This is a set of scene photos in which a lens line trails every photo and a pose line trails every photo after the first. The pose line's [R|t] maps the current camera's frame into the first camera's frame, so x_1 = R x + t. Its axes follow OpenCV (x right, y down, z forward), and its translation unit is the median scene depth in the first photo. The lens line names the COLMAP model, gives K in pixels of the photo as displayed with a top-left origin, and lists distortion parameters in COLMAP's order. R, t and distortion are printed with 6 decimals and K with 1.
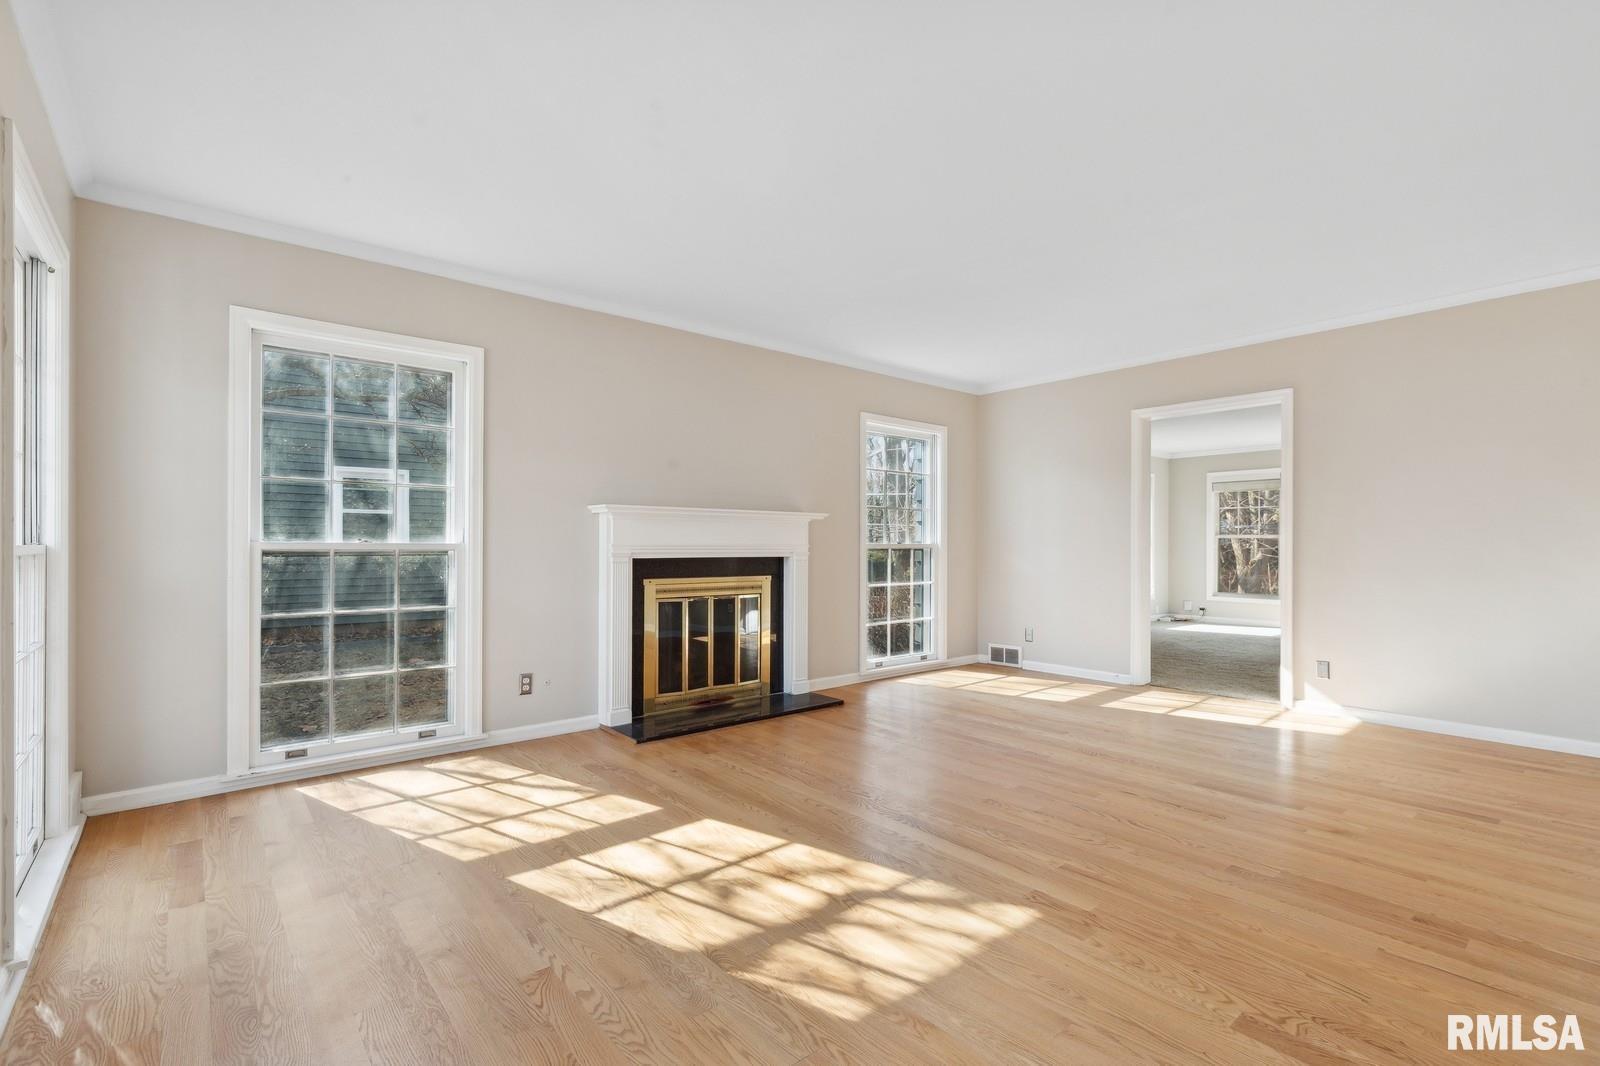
lens RADIAL K [[722.1, 0, 800.2], [0, 722.1, 544.2], [0, 0, 1]] dist [0.003017, 0.001132]
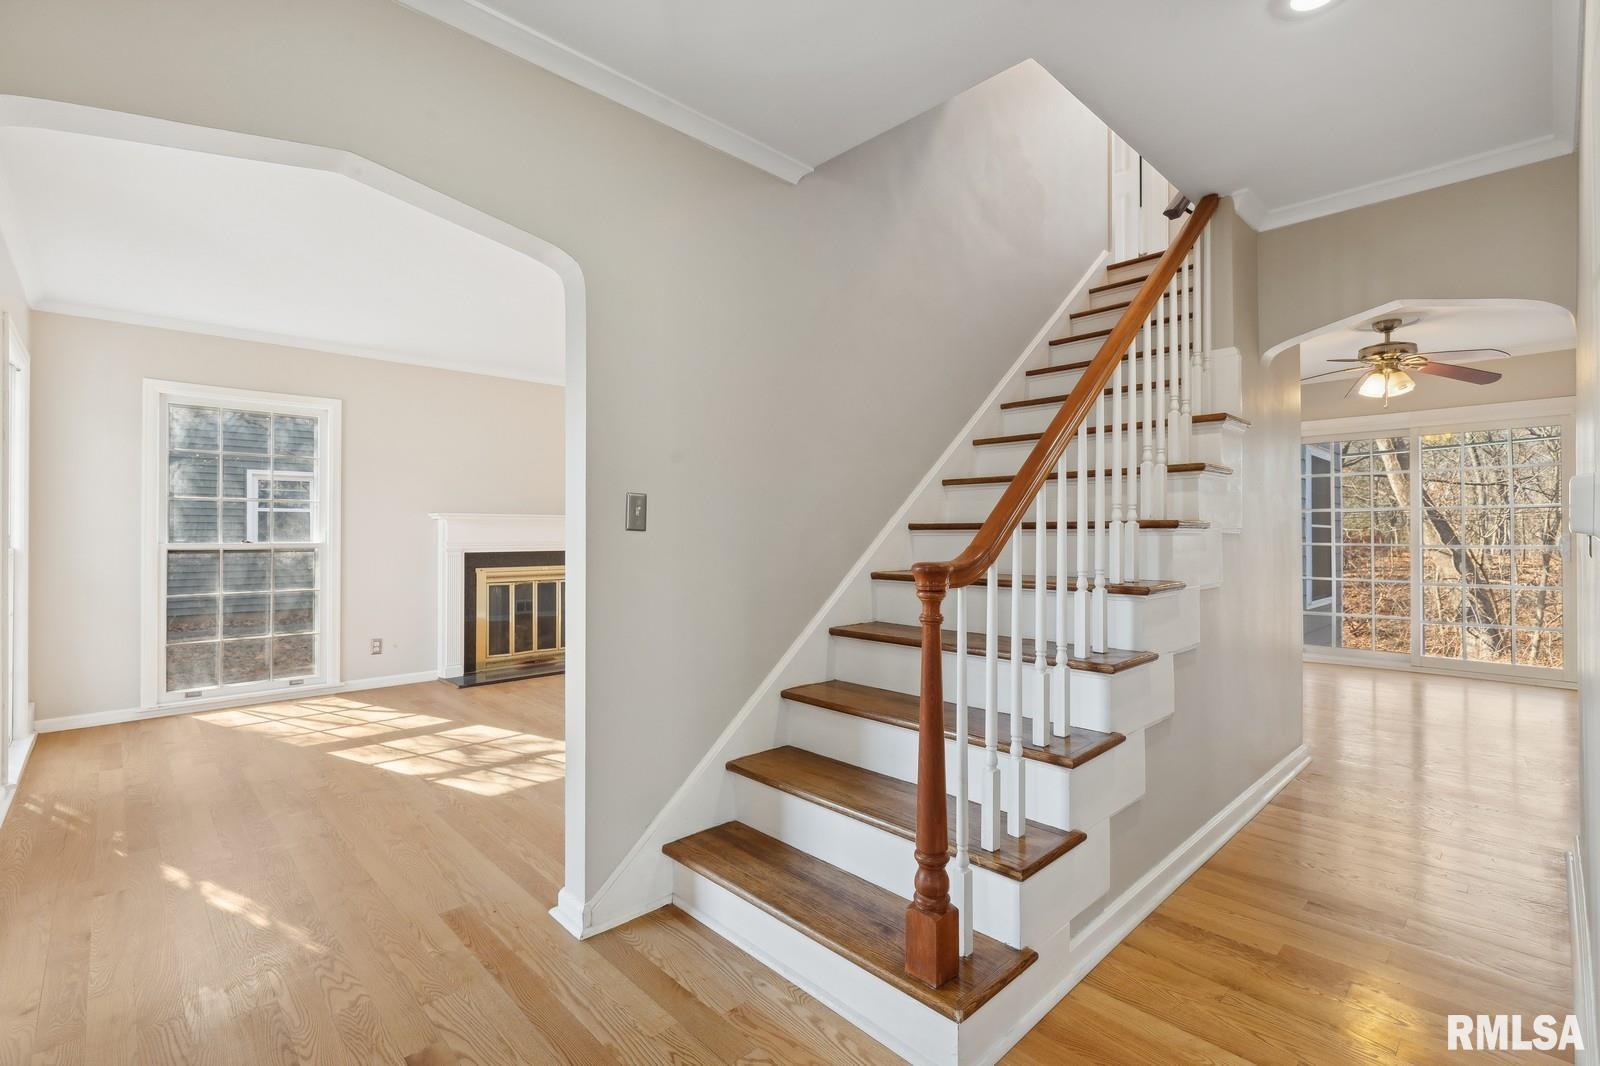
lens RADIAL K [[722.1, 0, 807.5], [0, 722.1, 529.8], [0, 0, 1]] dist [0.003017, 0.001132]
pose [[0.997965, -0.003770, 0.063645, 0.354826], [0.004089, 0.999980, -0.004880, -0.015456], [-0.063625, 0.005130, 0.997961, -0.420672]]
